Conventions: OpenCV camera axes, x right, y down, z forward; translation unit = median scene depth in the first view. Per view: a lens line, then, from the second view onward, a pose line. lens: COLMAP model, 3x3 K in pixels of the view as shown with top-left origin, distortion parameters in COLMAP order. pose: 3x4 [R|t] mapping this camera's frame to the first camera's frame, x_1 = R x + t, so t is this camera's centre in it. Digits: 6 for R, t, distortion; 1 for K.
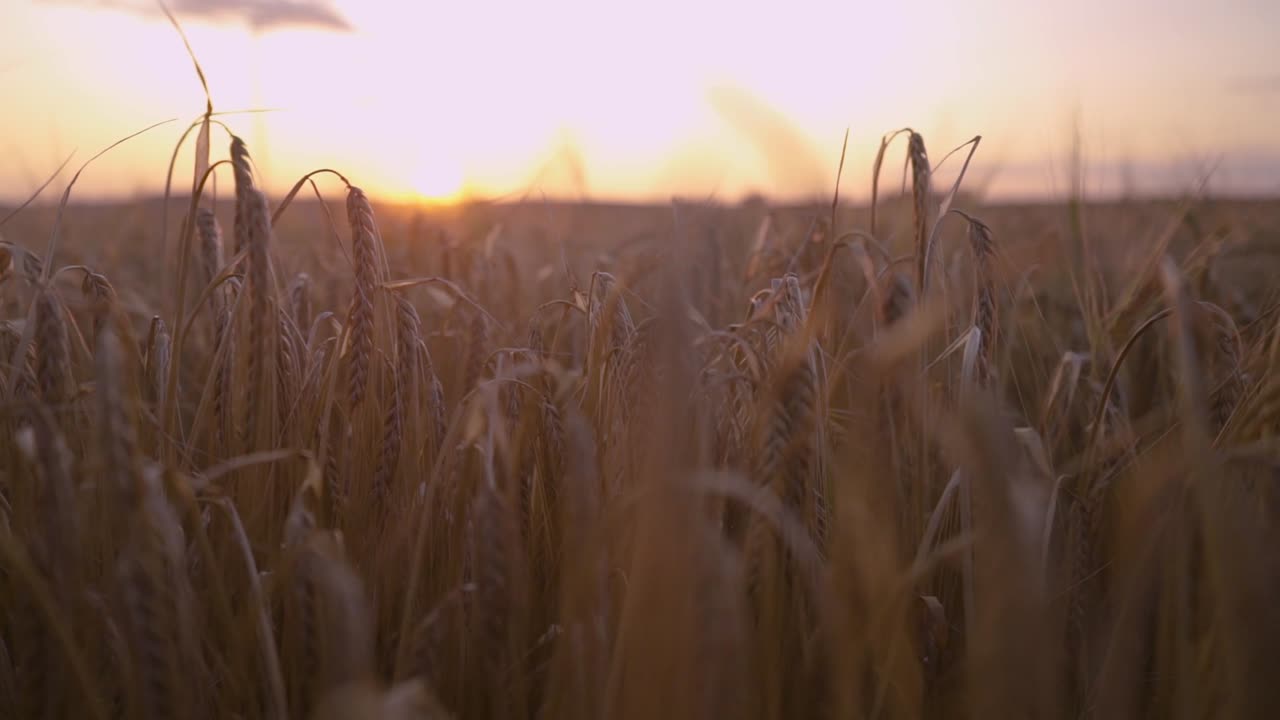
lens RADIAL K [[1006.5, 0, 640.0], [0, 1006.5, 360.0], [0, 0, 1]] dist [0.081130, -0.000496]
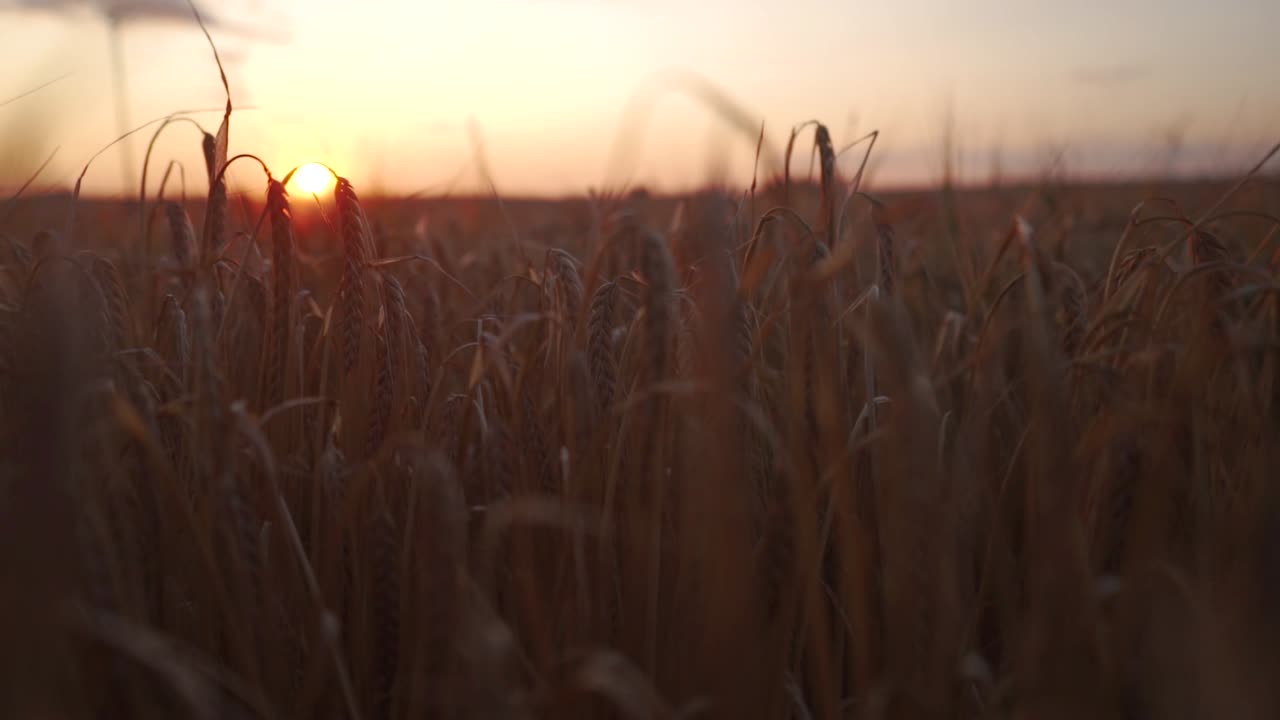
lens RADIAL K [[1009.6, 0, 640.0], [0, 1009.6, 360.0], [0, 0, 1]] dist [0.000908, 0.224518]
pose [[0.994501, -0.032663, 0.099505, -0.063535], [0.031783, 0.999440, 0.010421, 0.029909], [-0.099789, -0.007201, 0.994983, -0.146227]]
